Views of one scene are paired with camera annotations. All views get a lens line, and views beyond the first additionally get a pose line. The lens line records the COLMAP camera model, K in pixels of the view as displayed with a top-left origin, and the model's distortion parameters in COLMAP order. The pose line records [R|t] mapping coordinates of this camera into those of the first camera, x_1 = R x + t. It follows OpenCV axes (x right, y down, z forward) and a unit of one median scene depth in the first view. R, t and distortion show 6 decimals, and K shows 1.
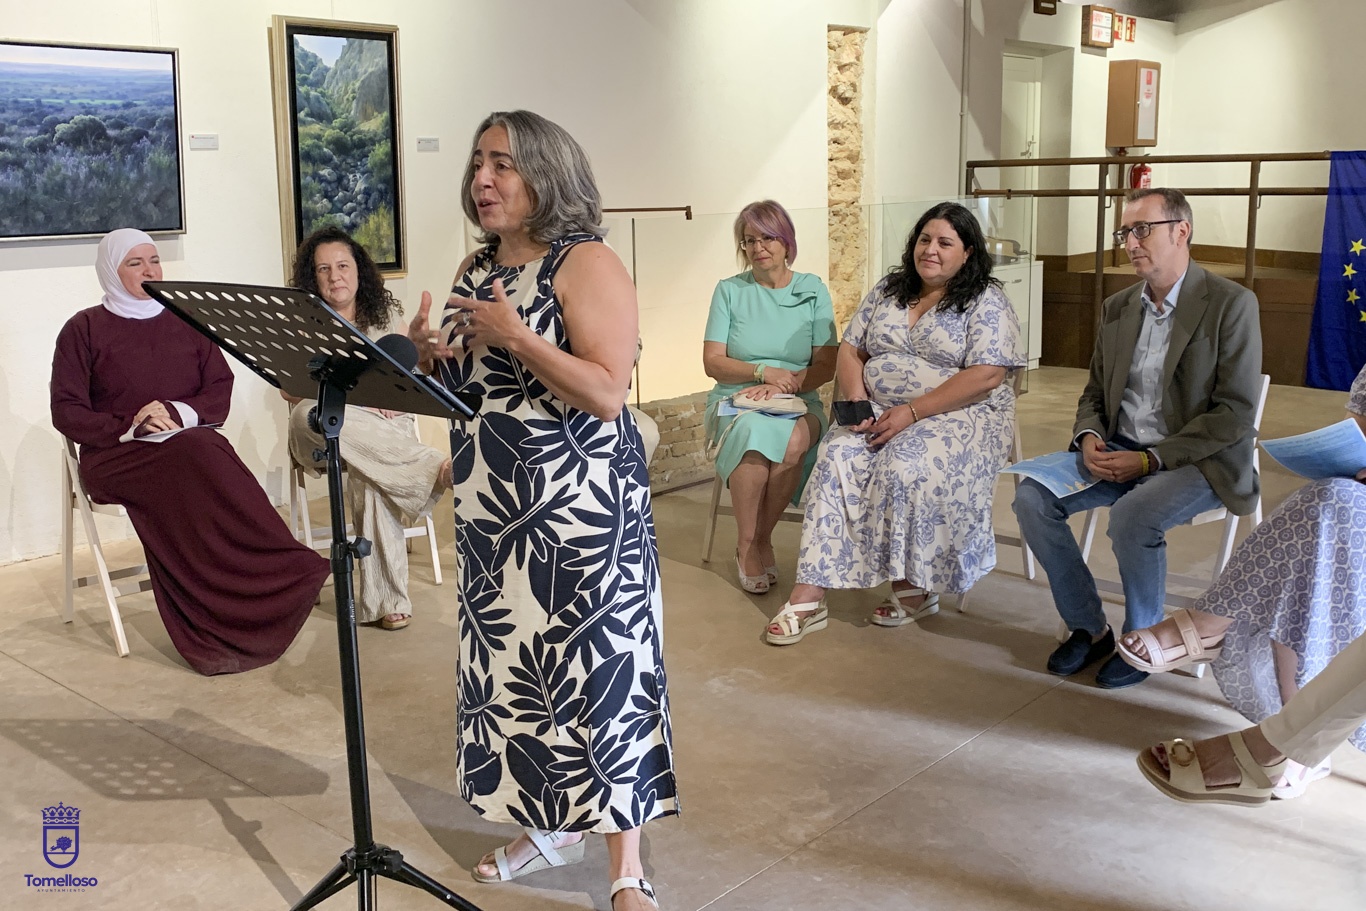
lens RADIAL K [[1321.0, 0, 709.7], [0, 1321.0, 393.6], [0, 0, 1]] dist [0.010110, 0.000000]
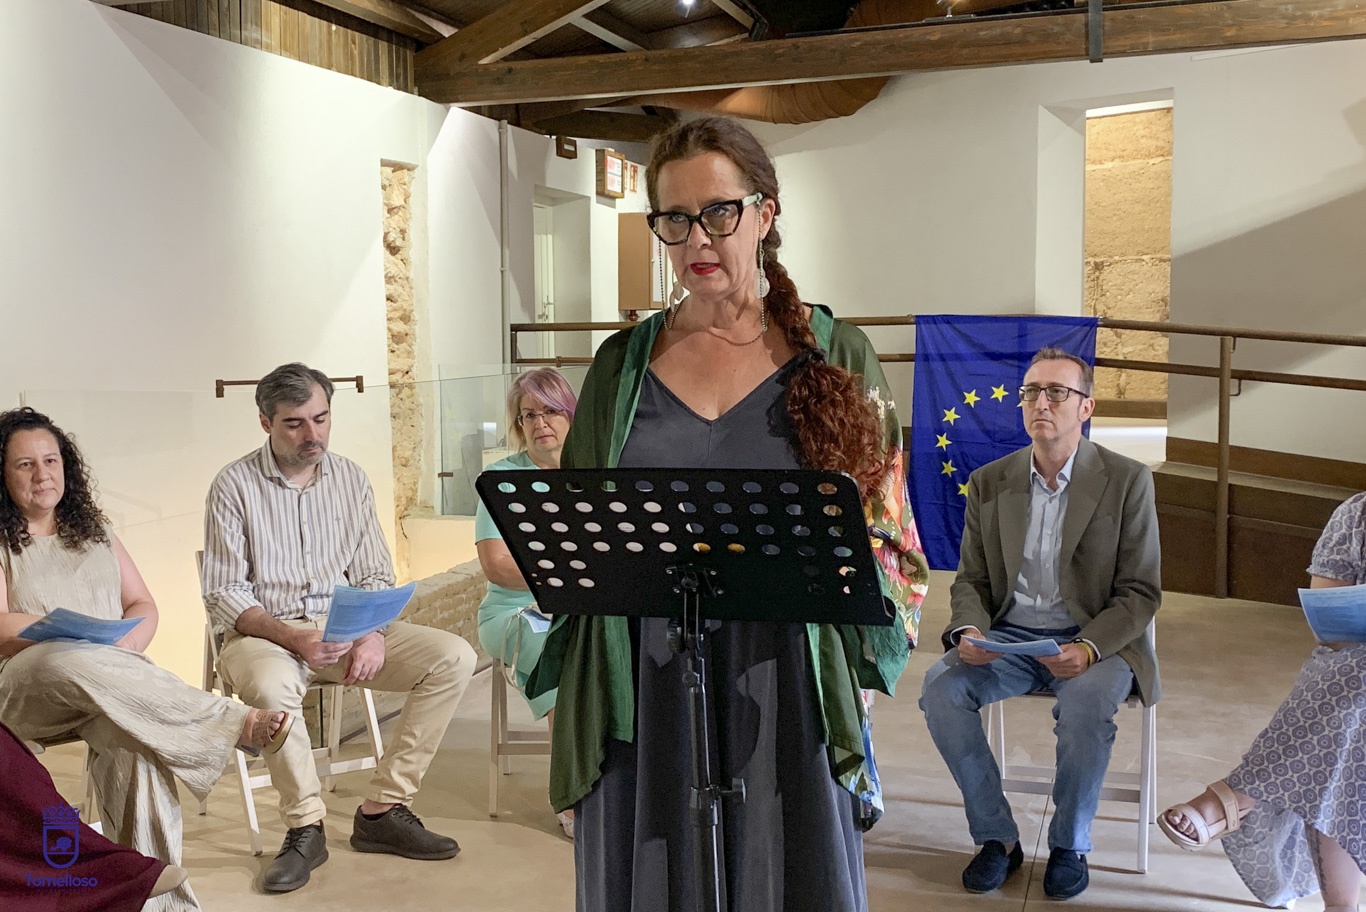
lens RADIAL K [[1629.4, 0, 580.7], [0, 1629.4, 485.4], [0, 0, 1]] dist [0.038443, 0.000000]
pose [[0.926790, -0.032920, 0.374135, -0.295670], [0.061549, 0.995996, -0.064829, -0.004307], [-0.370503, 0.083111, 0.925106, 0.047269]]
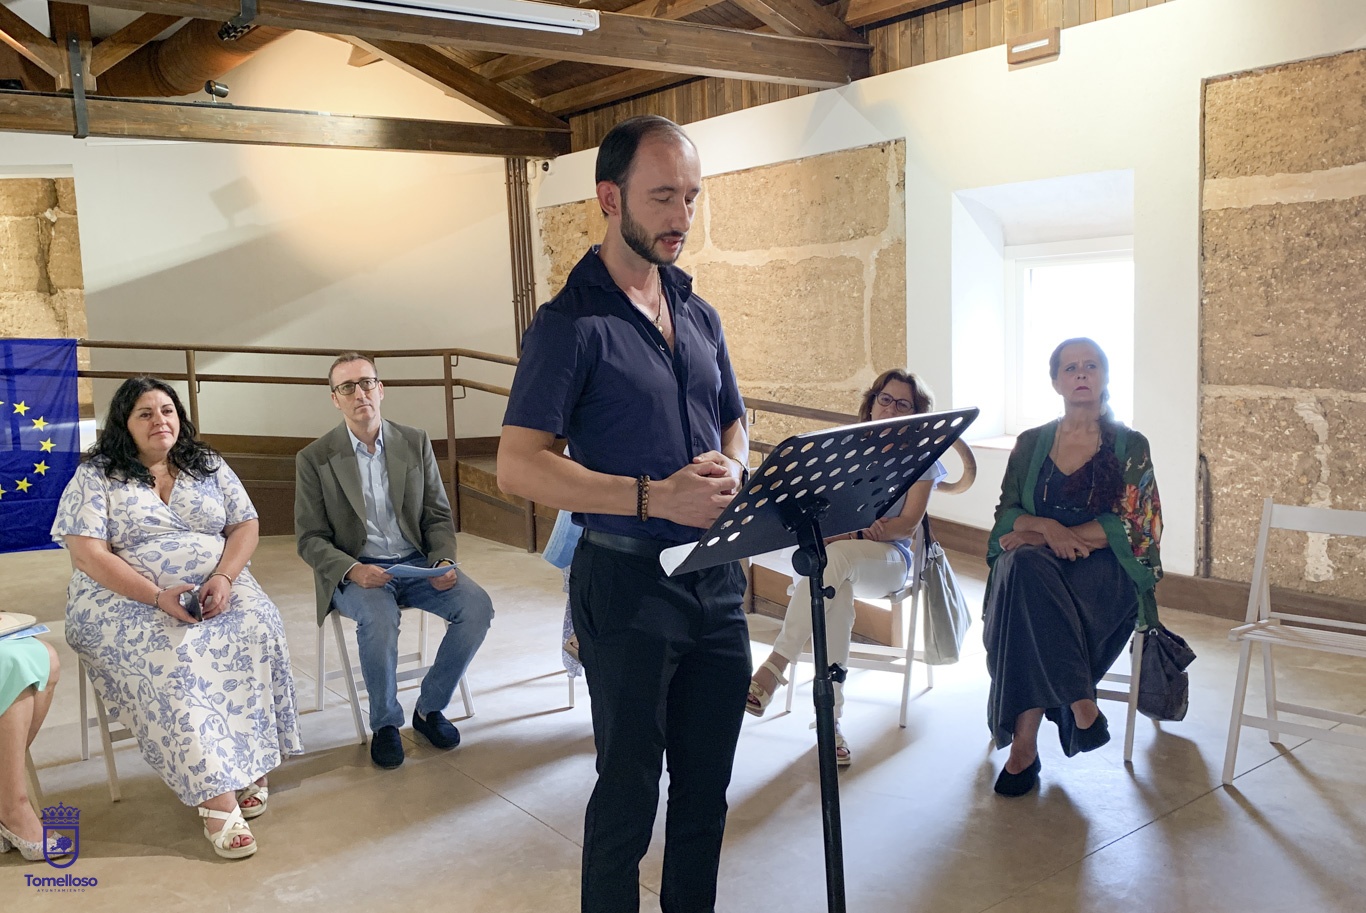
lens RADIAL K [[1133.2, 0, 632.7], [0, 1133.2, 453.0], [0, 0, 1]] dist [0.043326, -0.085047]
pose [[0.213683, -0.102596, 0.971501, -0.482709], [0.192214, 0.979446, 0.061157, -0.059272], [-0.957807, 0.173668, 0.229011, 0.389610]]
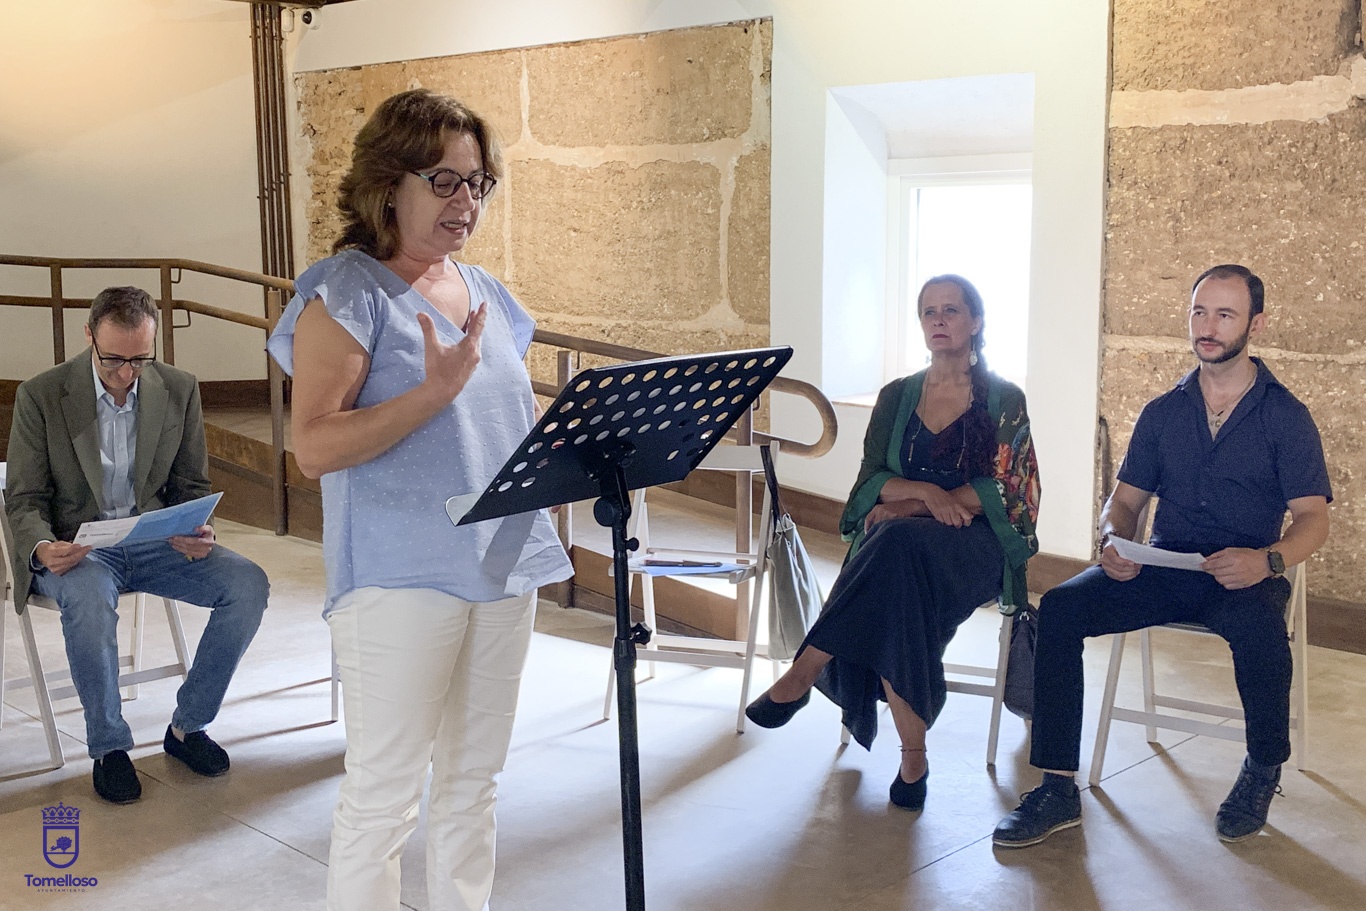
lens RADIAL K [[1544.4, 0, 691.9], [0, 1544.4, 424.2], [0, 0, 1]] dist [0.083325, 0.000000]
pose [[0.046463, -0.106460, 0.993231, -0.567205], [0.160810, 0.982133, 0.097748, -0.057701], [-0.985891, 0.155179, 0.062753, 0.369324]]
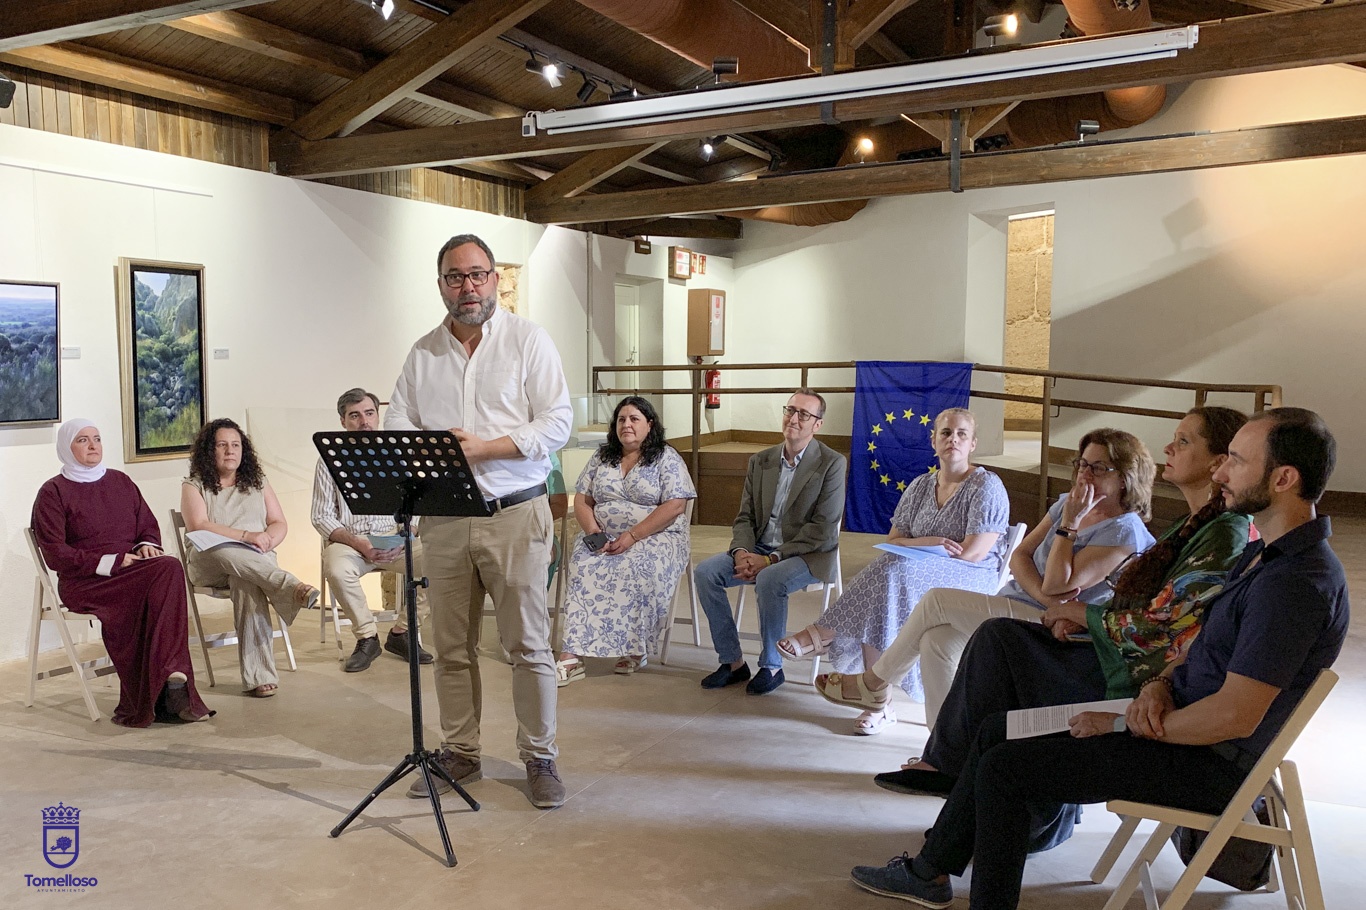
lens RADIAL K [[1238.8, 0, 577.6], [0, 1238.8, 533.8], [0, 0, 1]] dist [0.043764, -0.075089]
pose [[0.973468, -0.027042, 0.227221, -0.185341], [0.035151, 0.998879, -0.031719, 0.046459], [-0.226108, 0.038864, 0.973327, -0.313094]]
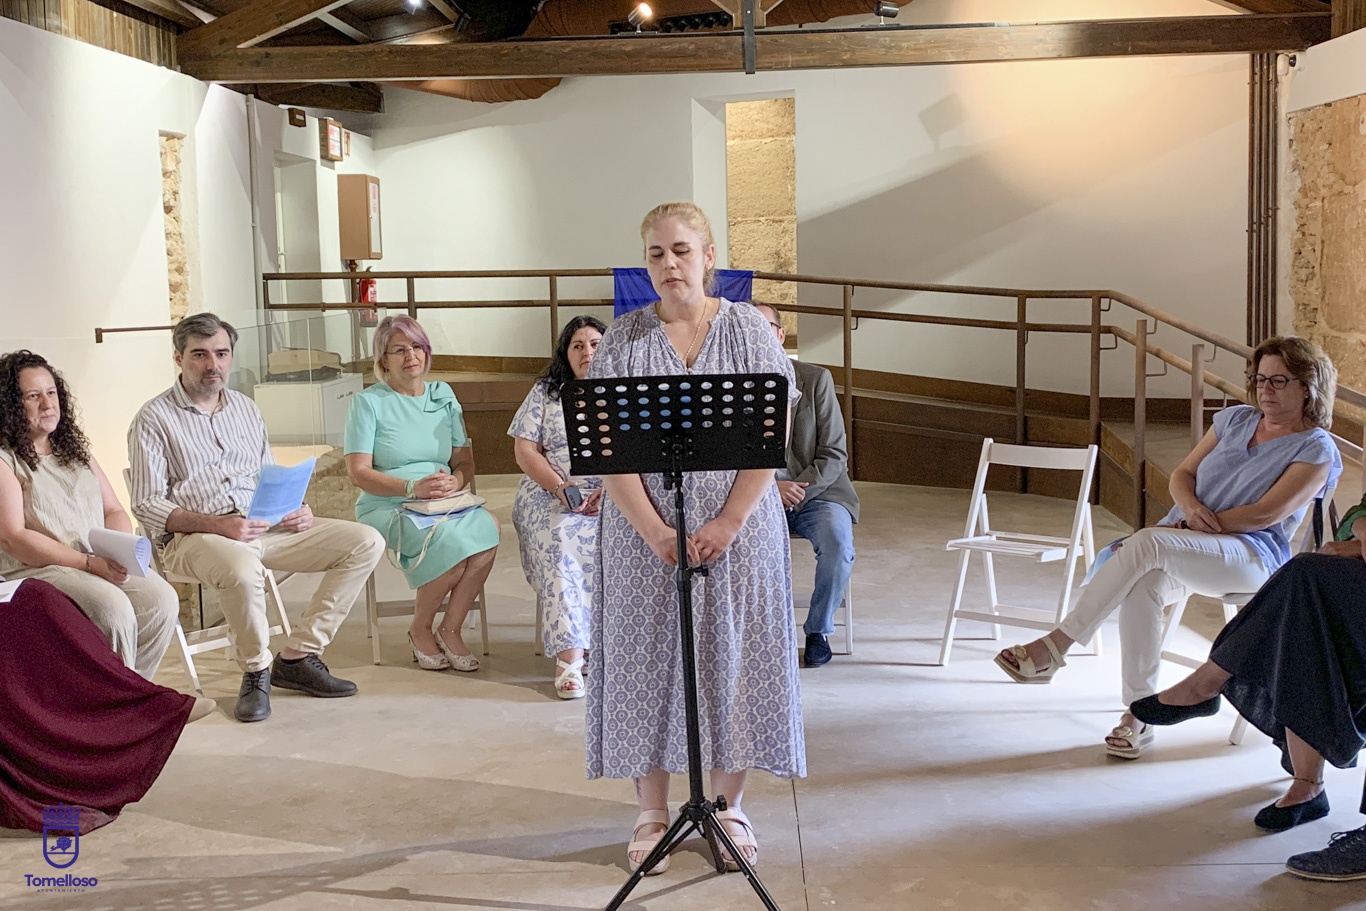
lens RADIAL K [[1511.4, 0, 706.5], [0, 1511.4, 433.5], [0, 0, 1]] dist [0.040108, 0.000000]
pose [[0.762509, -0.068817, 0.643307, -0.525191], [0.110926, 0.993509, -0.025201, 0.007506], [-0.637397, 0.090575, 0.765193, -0.086023]]
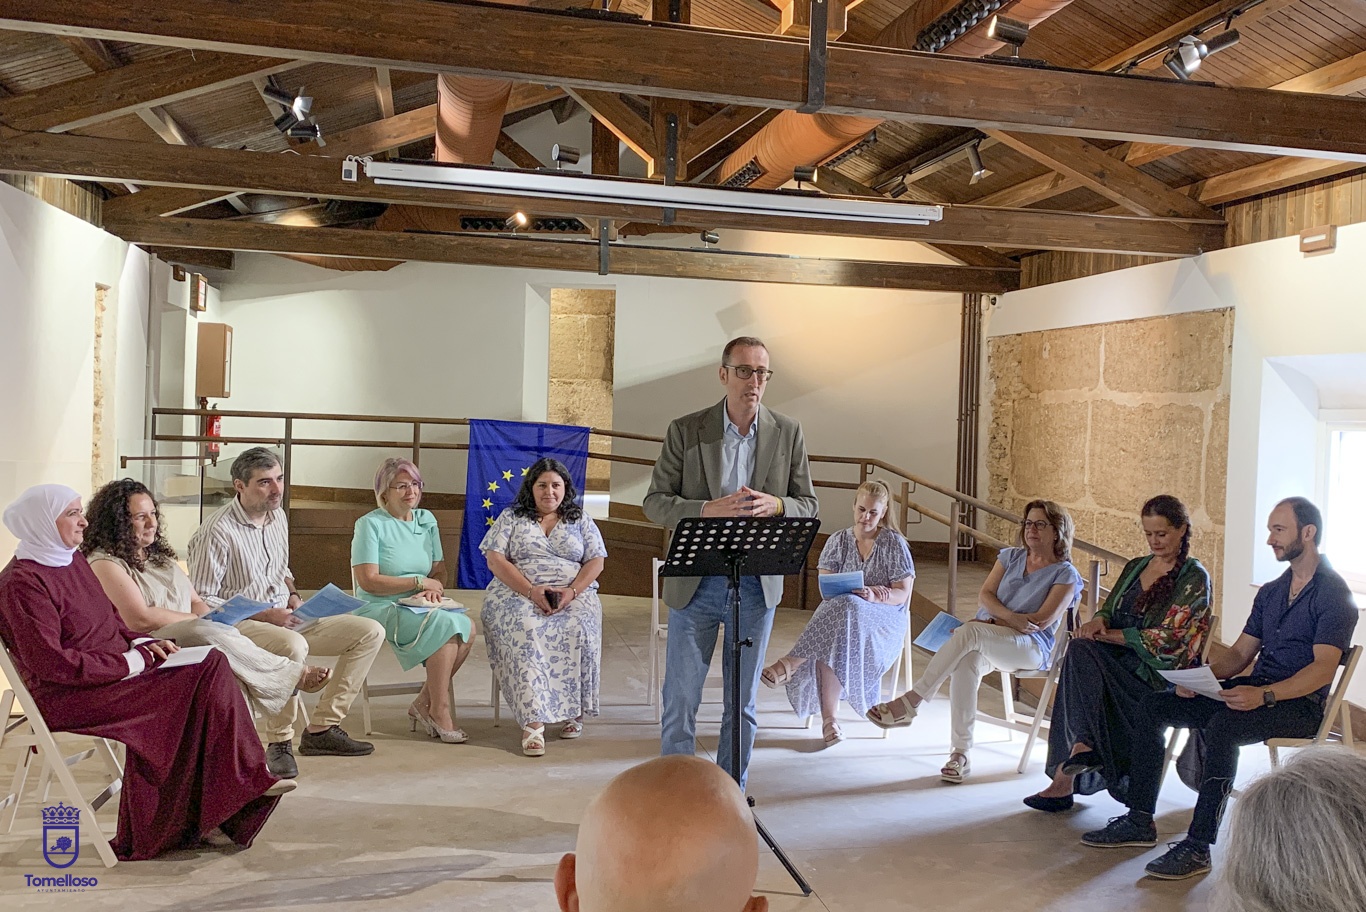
lens RADIAL K [[1321.0, 0, 829.7], [0, 1321.0, 455.1], [0, 0, 1]] dist [0.010110, 0.000000]
pose [[0.538388, 0.016537, 0.842535, -0.804579], [0.091031, 0.992816, -0.077656, -0.001728], [-0.837766, 0.118506, 0.533015, -0.098982]]
